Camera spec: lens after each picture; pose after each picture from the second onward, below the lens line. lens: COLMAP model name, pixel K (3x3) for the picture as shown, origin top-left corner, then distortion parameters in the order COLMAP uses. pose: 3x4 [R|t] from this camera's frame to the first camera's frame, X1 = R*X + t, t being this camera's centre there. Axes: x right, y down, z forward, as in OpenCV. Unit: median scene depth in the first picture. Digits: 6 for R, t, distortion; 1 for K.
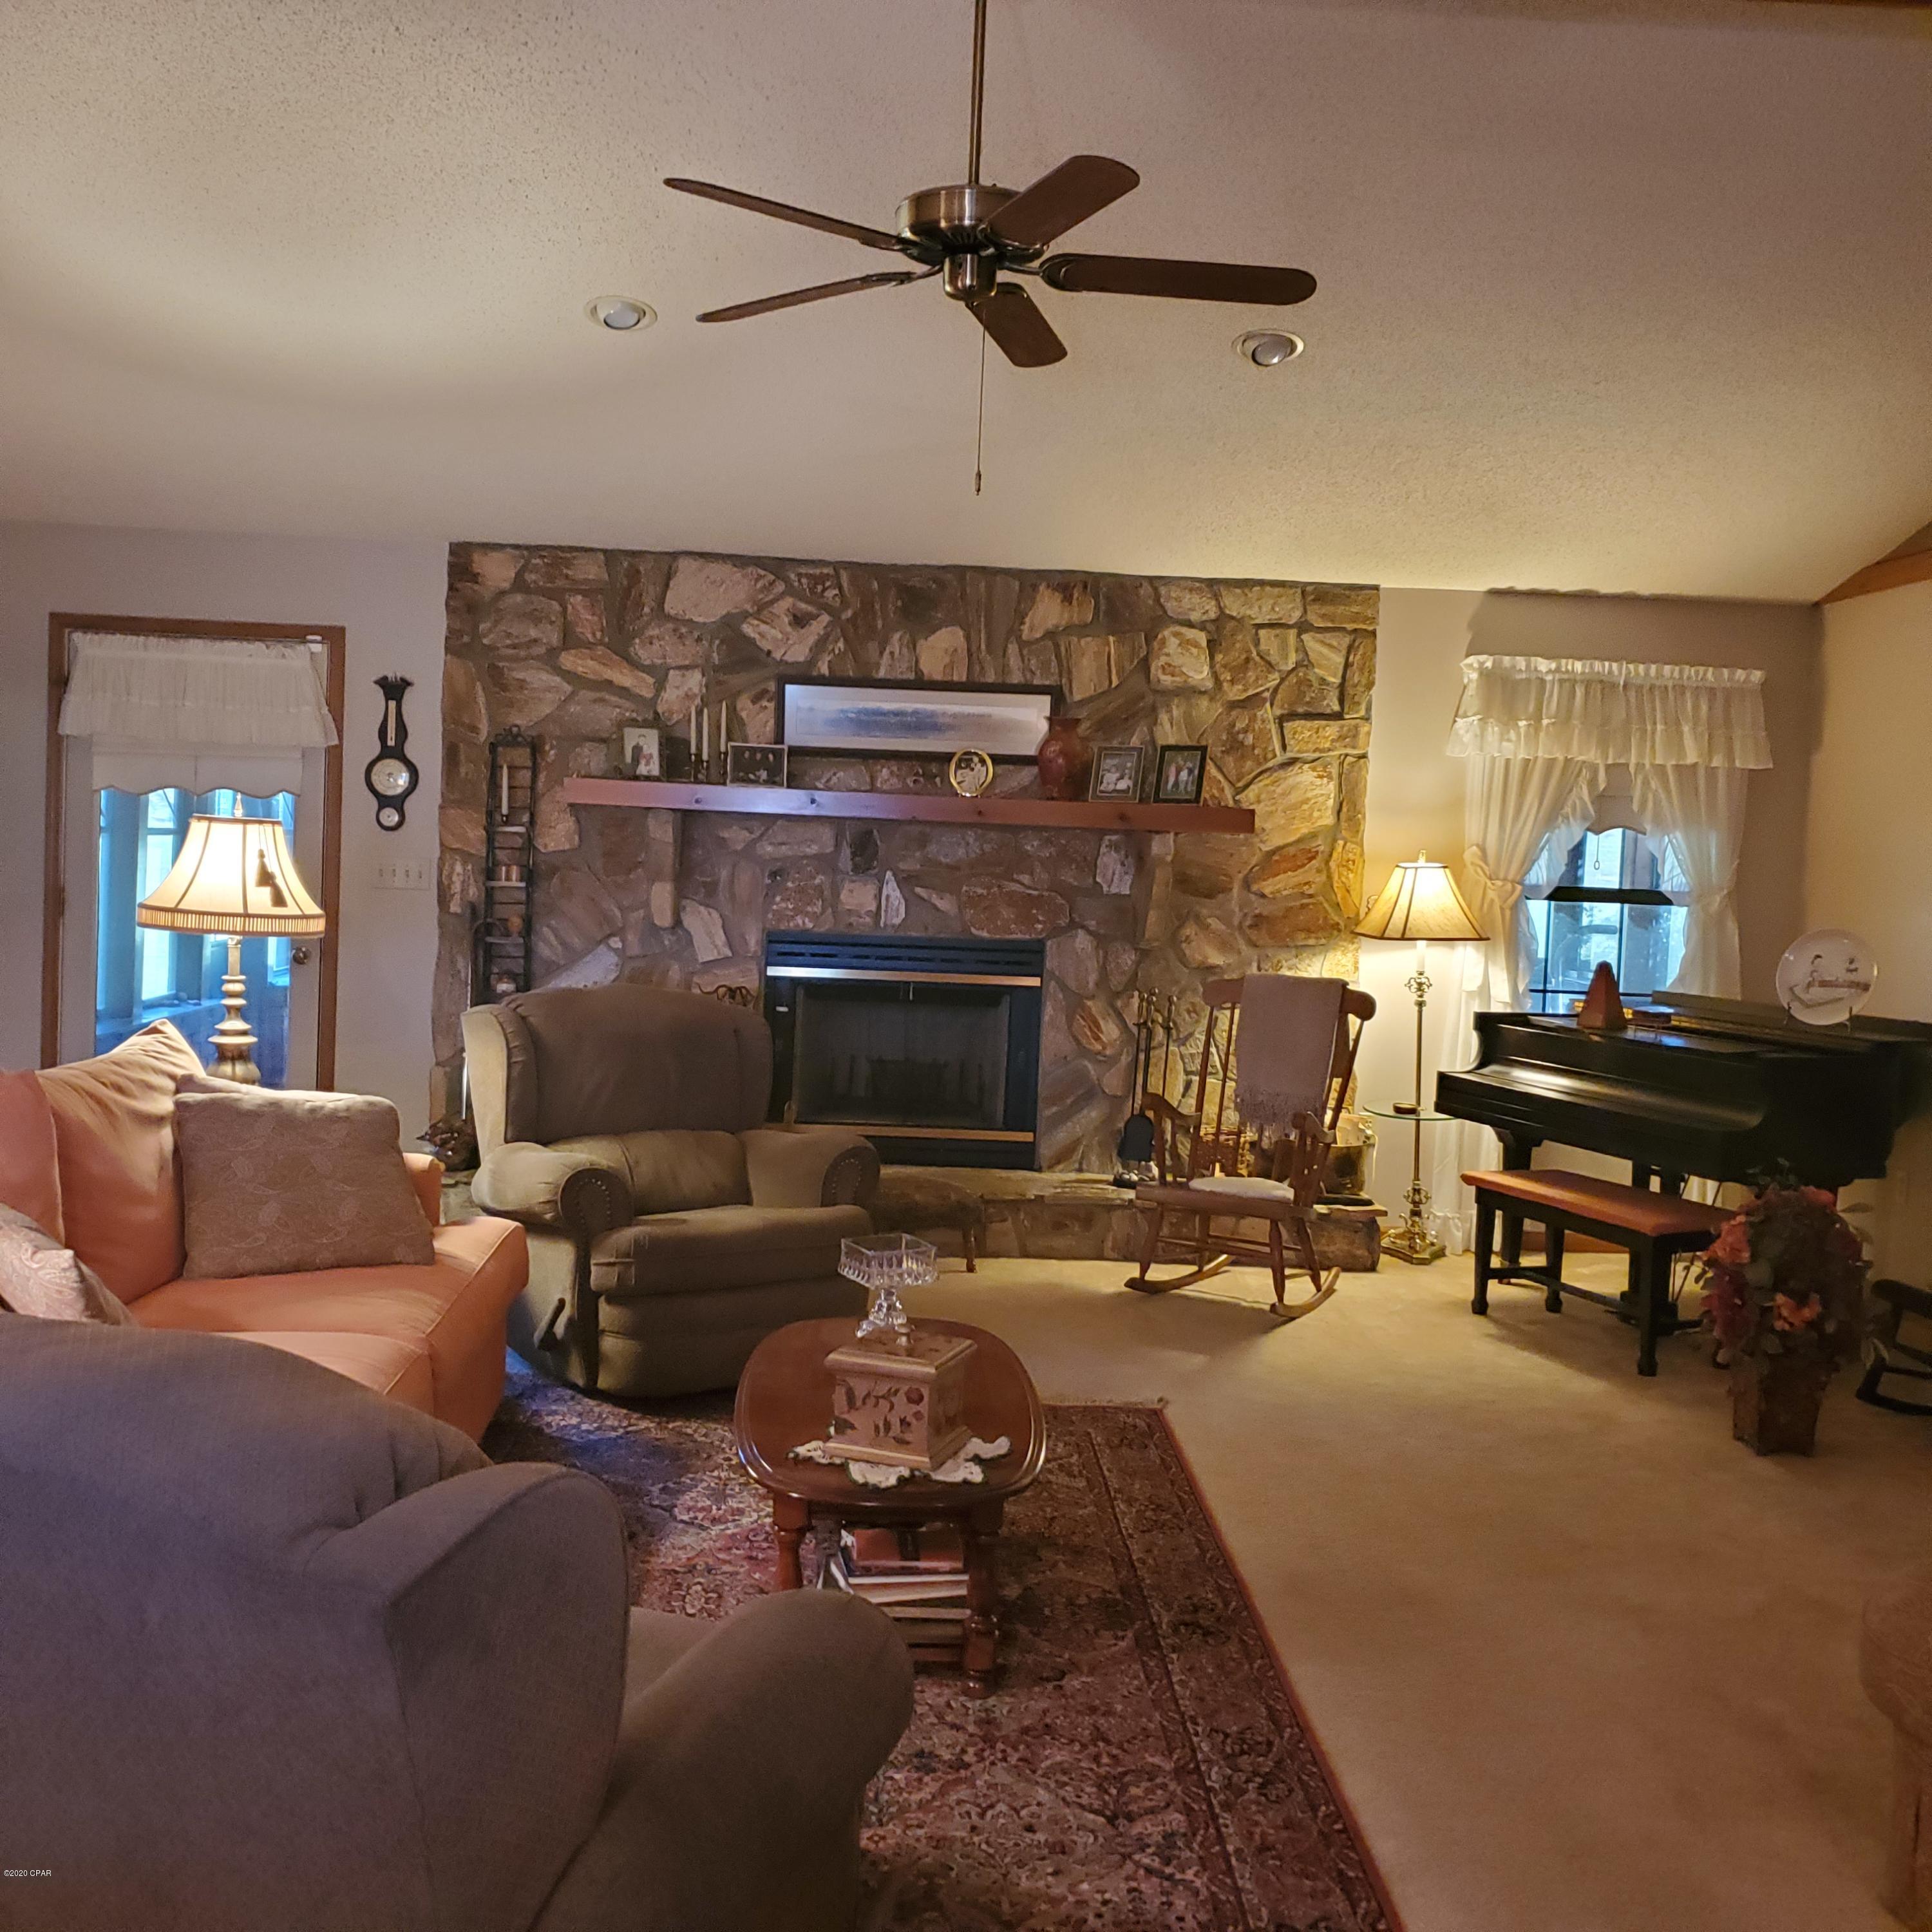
lens RADIAL K [[1949.6, 0, 950.8], [0, 1949.6, 931.3], [0, 0, 1]] dist [0.198192, -0.605222]
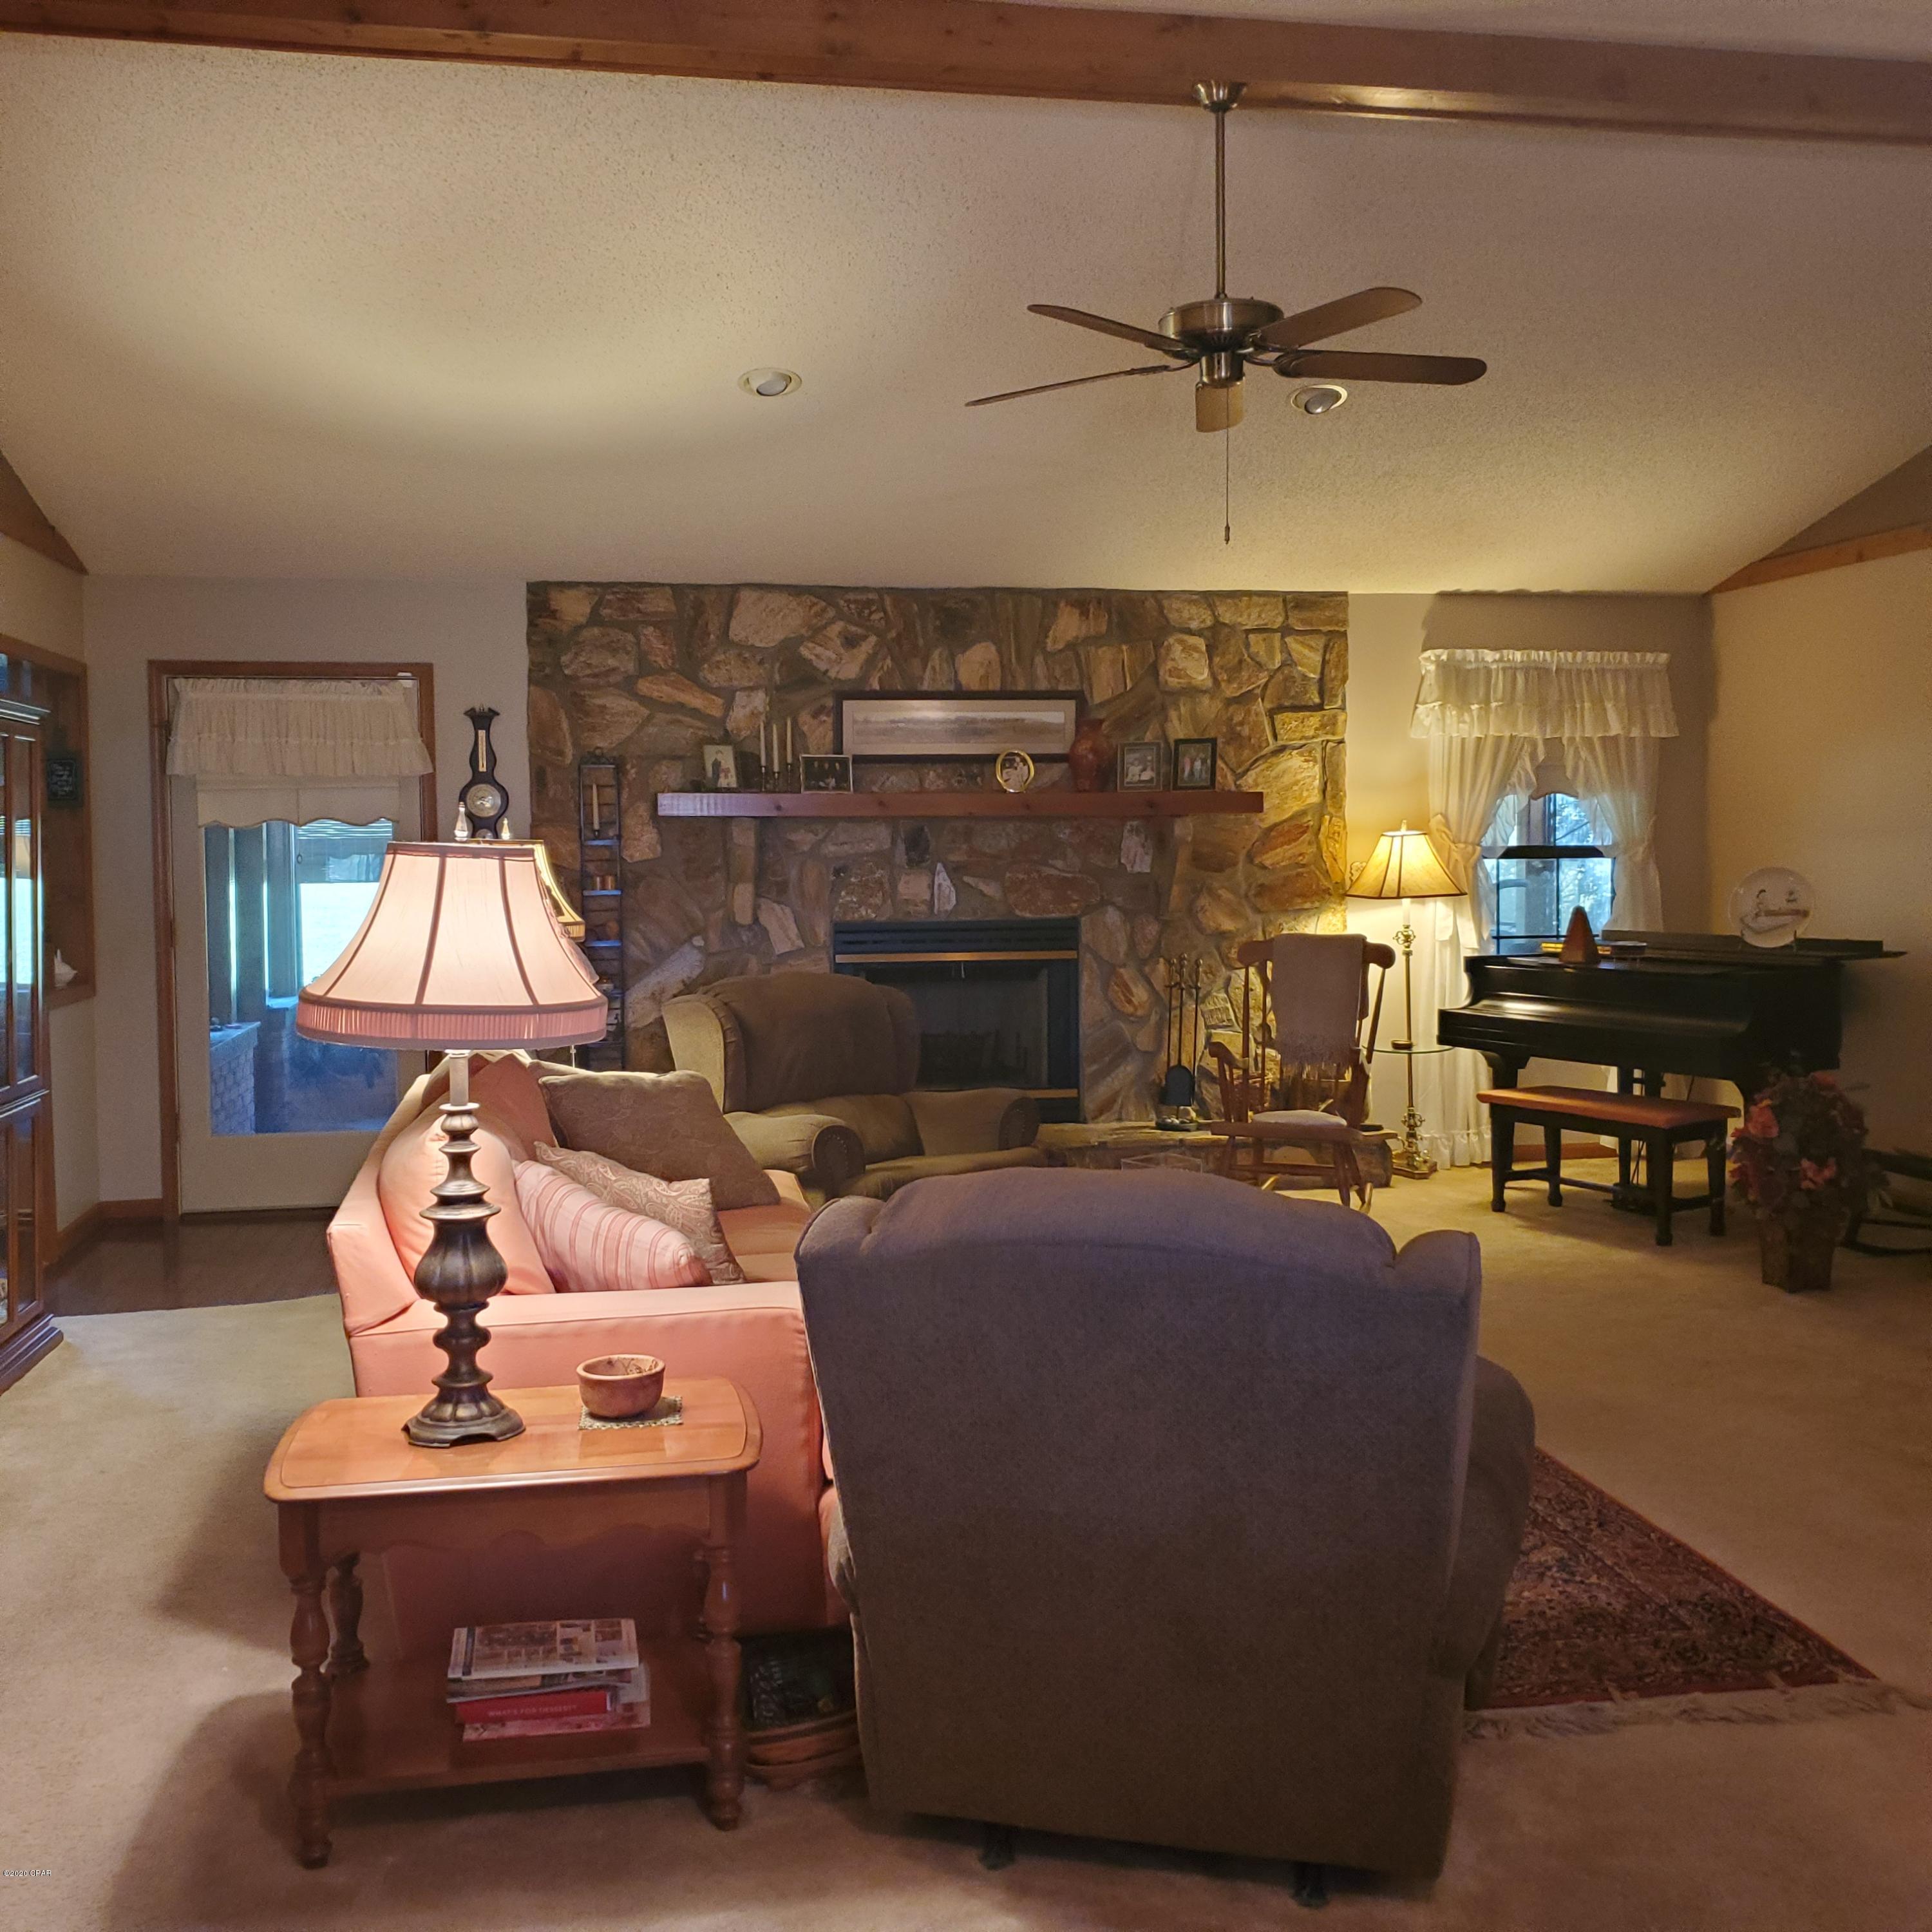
lens RADIAL K [[1950.8, 0, 935.0], [0, 1950.8, 939.1], [0, 0, 1]] dist [0.198213, -0.590351]
pose [[0.989621, -0.057150, 0.131850, -0.185957], [0.056342, 0.998363, 0.009855, 0.001405], [-0.132197, -0.002324, 0.991221, -0.107769]]
